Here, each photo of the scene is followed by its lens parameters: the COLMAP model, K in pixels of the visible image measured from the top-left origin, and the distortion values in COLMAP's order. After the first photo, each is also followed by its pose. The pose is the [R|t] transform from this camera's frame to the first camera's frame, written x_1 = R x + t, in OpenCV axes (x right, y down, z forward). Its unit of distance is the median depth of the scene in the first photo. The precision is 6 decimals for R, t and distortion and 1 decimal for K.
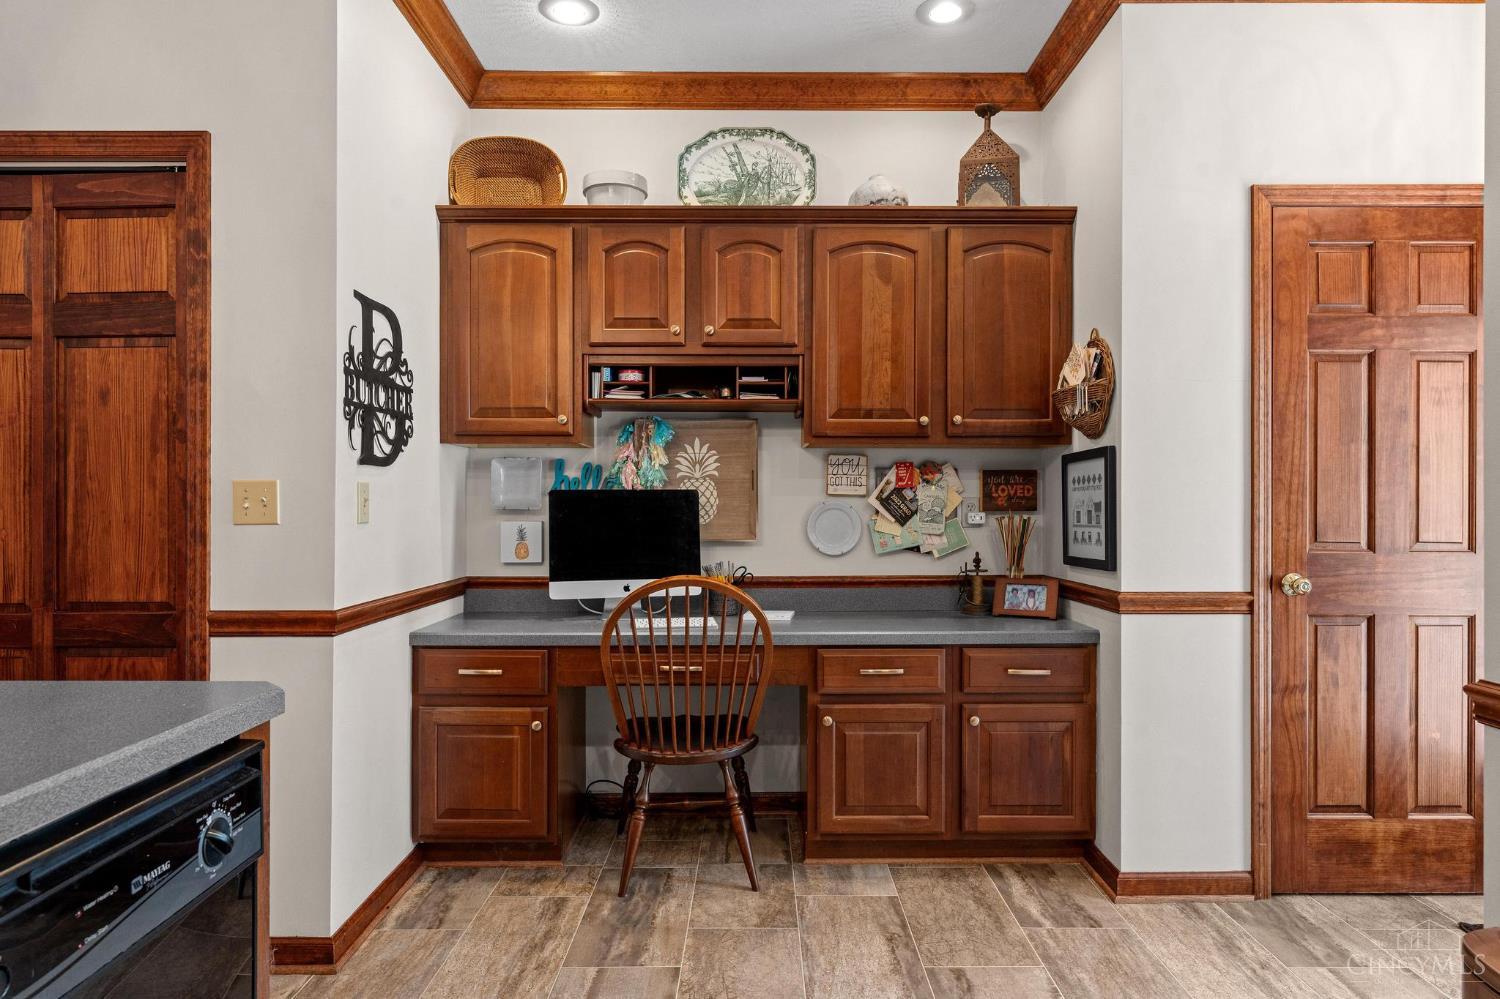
lens RADIAL K [[914.6, 0, 736.7], [0, 914.6, 504.2], [0, 0, 1]] dist [-0.003271, 0.002108]
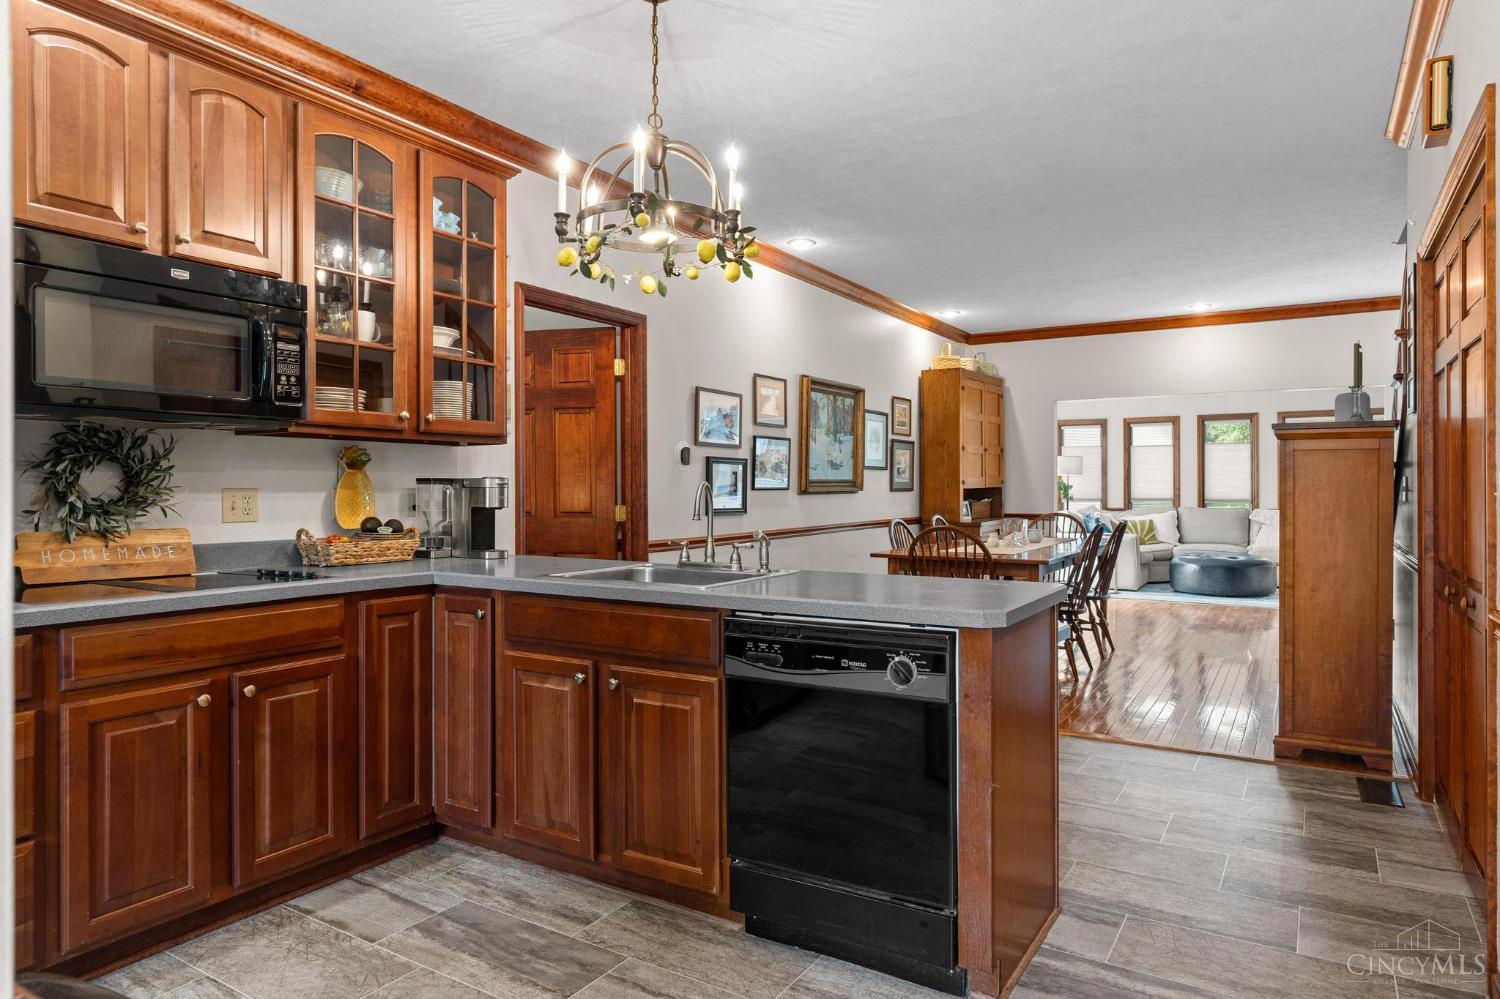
lens RADIAL K [[914.6, 0, 752.8], [0, 914.6, 495.5], [0, 0, 1]] dist [-0.003271, 0.002108]
pose [[-0.521007, 0.004112, -0.853542, 0.489130], [0.000075, 0.999989, 0.004772, -0.000588], [0.853552, 0.002423, -0.521001, 0.708078]]
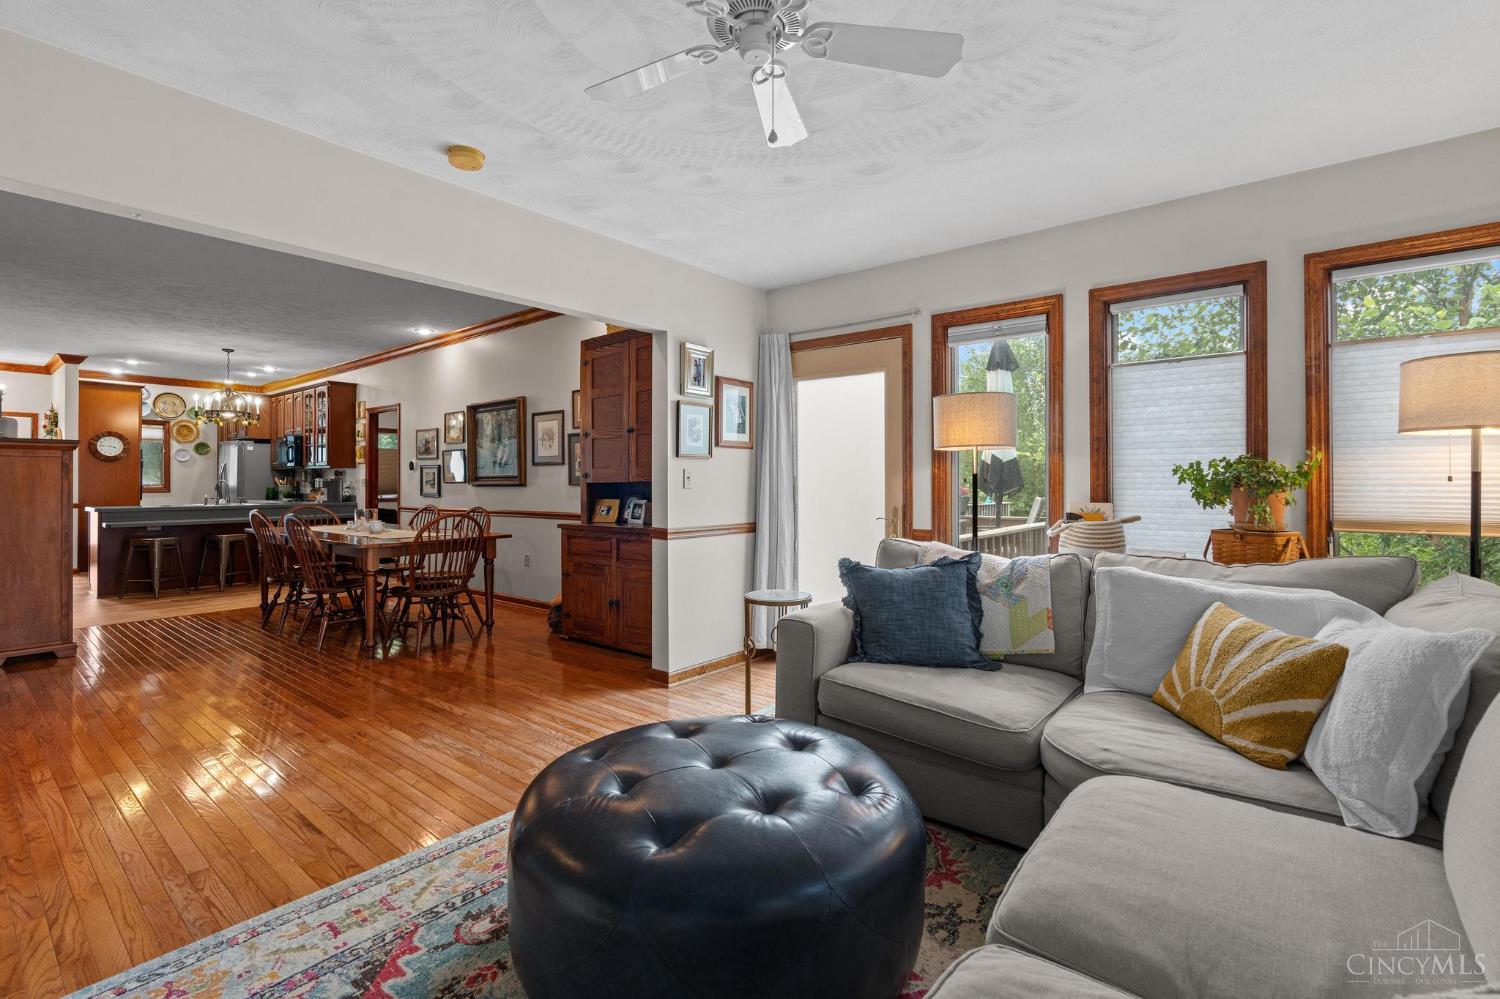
lens RADIAL K [[674.6, 0, 752.1], [0, 674.6, 479.4], [0, 0, 1]] dist [-0.011083, 0.004065]
pose [[-0.775048, -0.000931, 0.631902, -3.938131], [-0.002855, 0.999994, -0.002028, -0.015718], [-0.631896, -0.003376, -0.775046, 0.881543]]
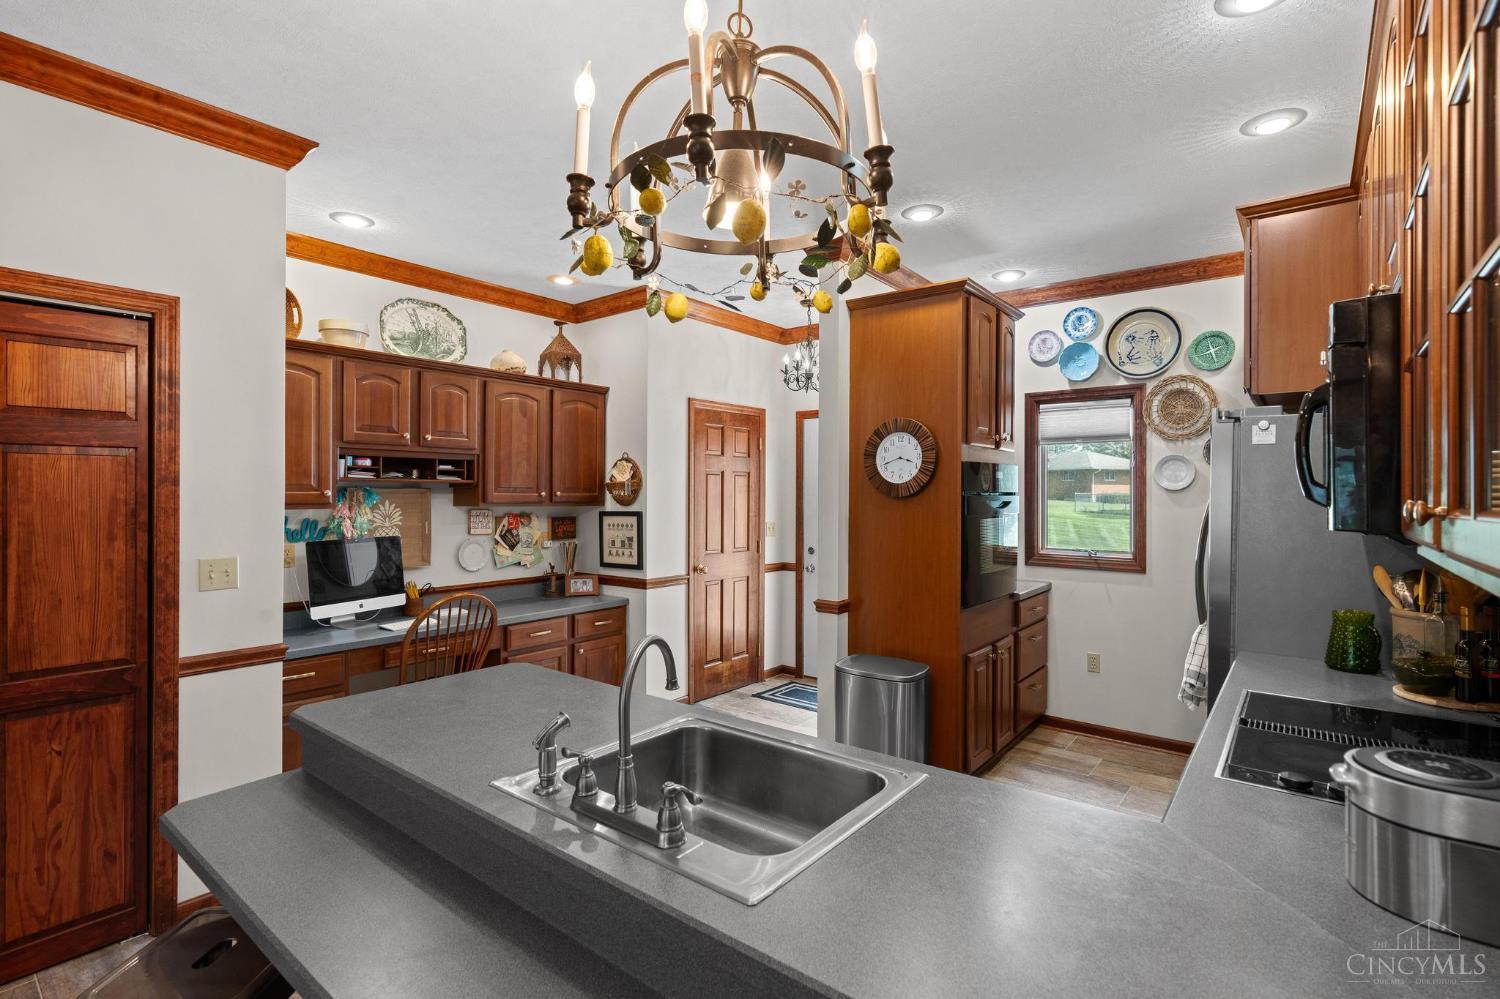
lens RADIAL K [[729.2, 0, 769.0], [0, 729.2, 498.5], [0, 0, 1]] dist [-0.007996, 0.003604]
pose [[0.607056, -0.004035, 0.794649, -0.750606], [-0.003885, 0.999960, 0.008045, -0.106902], [-0.794649, -0.007971, 0.607016, -0.268796]]
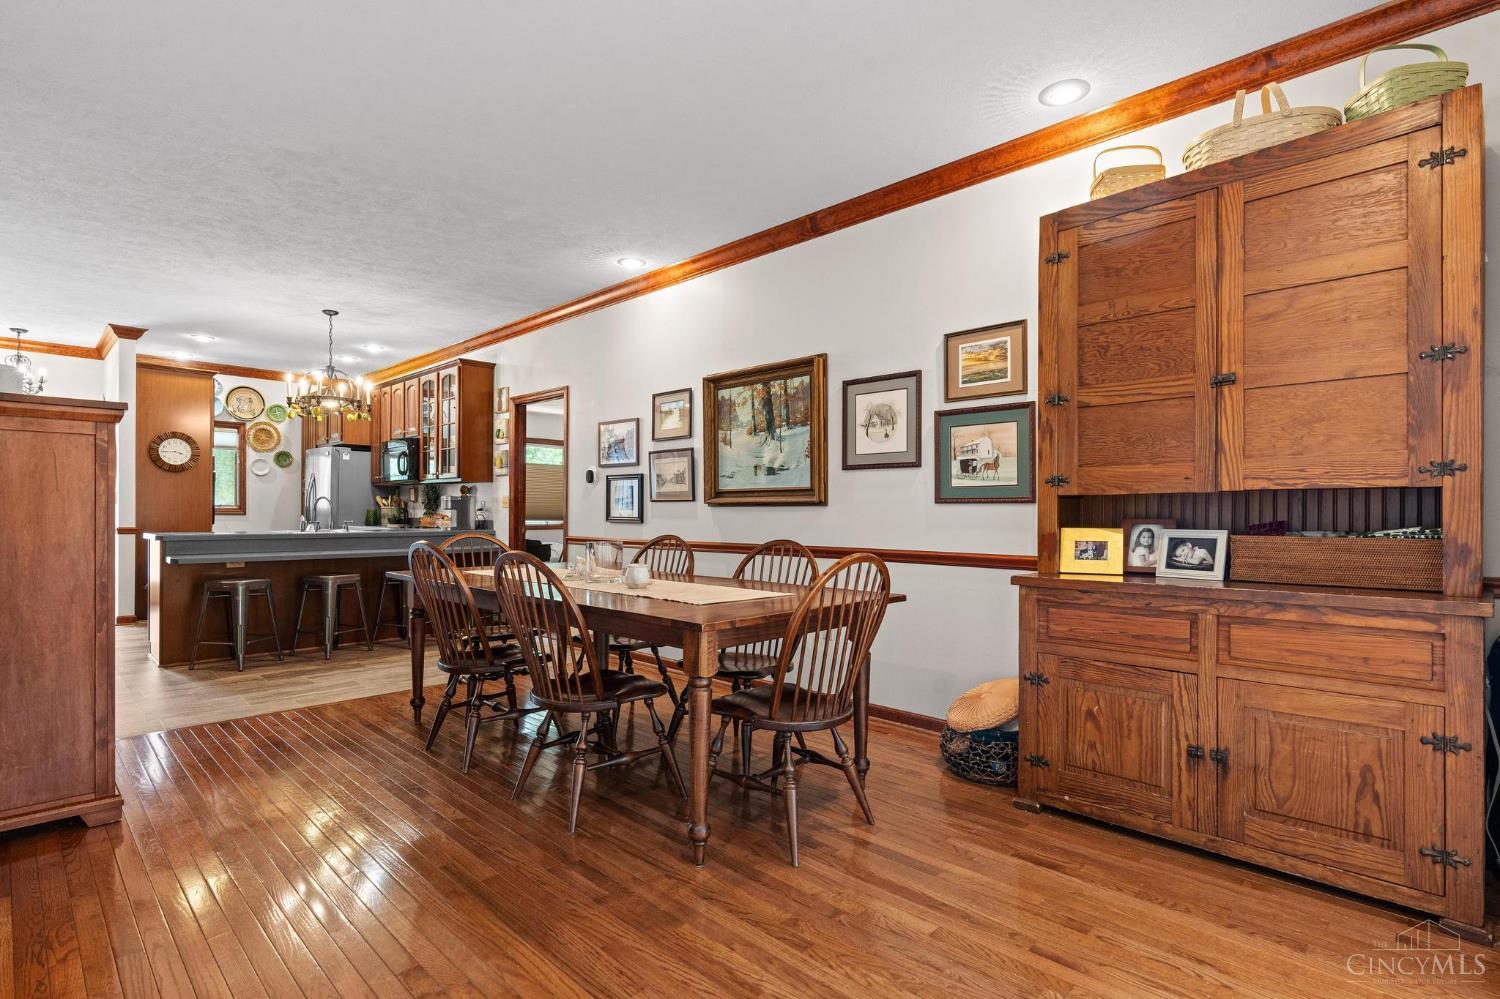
lens RADIAL K [[729.2, 0, 748.7], [0, 729.2, 518.0], [0, 0, 1]] dist [-0.007996, 0.003604]
pose [[-0.712999, -0.014489, 0.701016, -2.819785], [-0.010486, 0.999895, 0.010001, 0.017194], [-0.701087, -0.000220, -0.713076, 0.753335]]
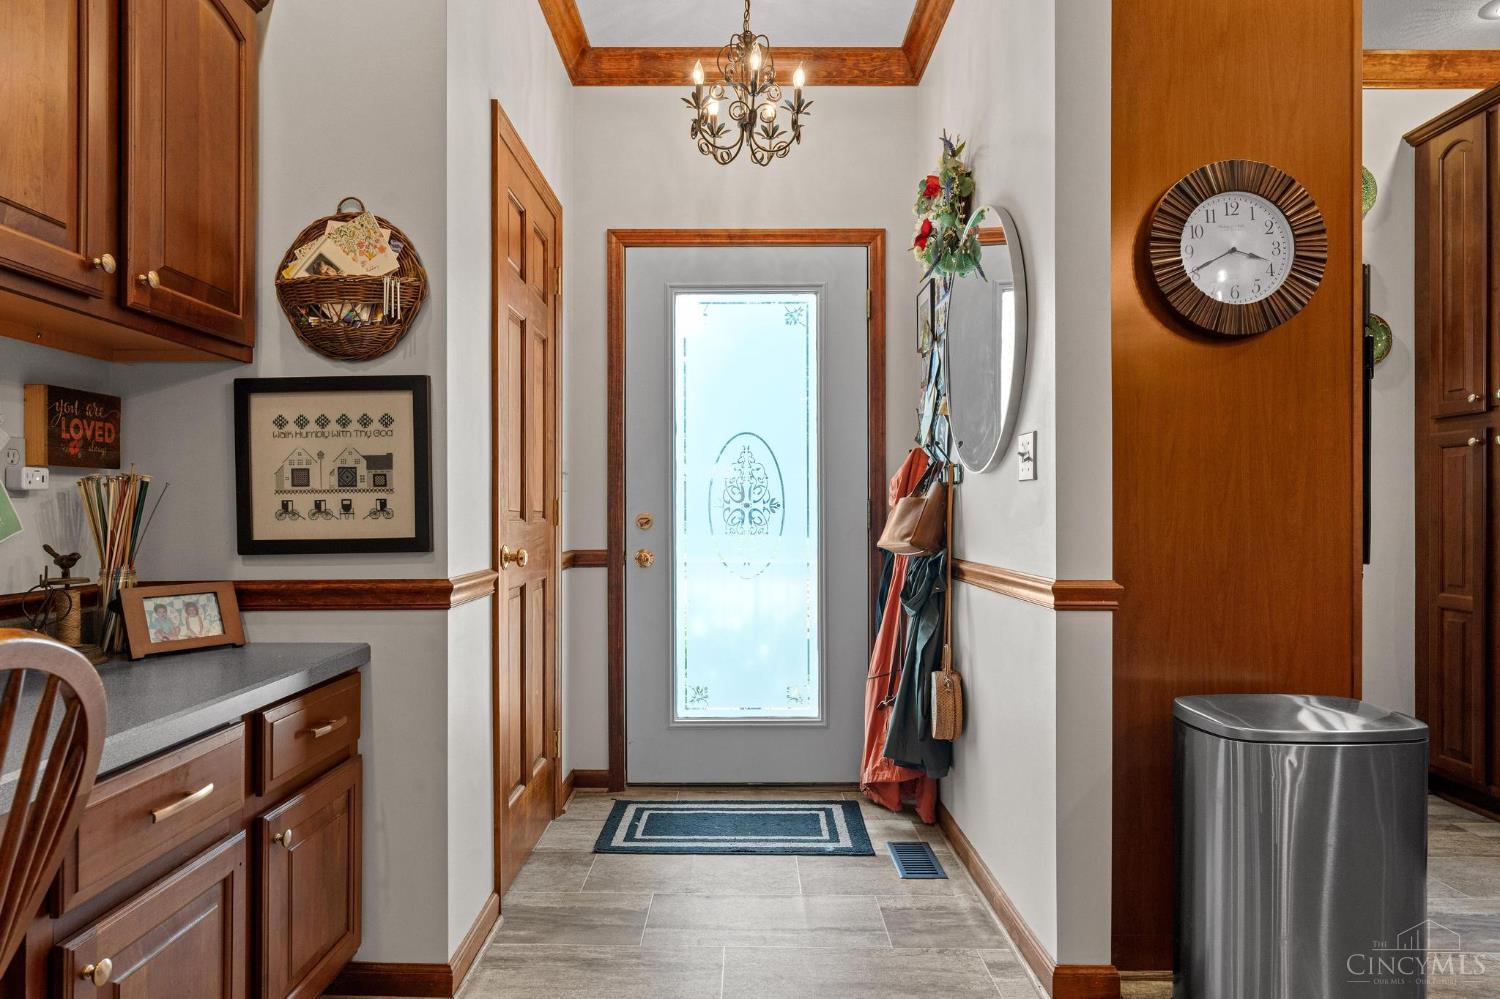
lens RADIAL K [[914.6, 0, 746.7], [0, 914.6, 519.2], [0, 0, 1]] dist [-0.003271, 0.002108]
pose [[-0.012199, -0.007249, 0.999899, -0.298428], [0.000304, 0.999974, 0.007253, 0.041520], [-0.999926, 0.000392, -0.012197, 0.746442]]
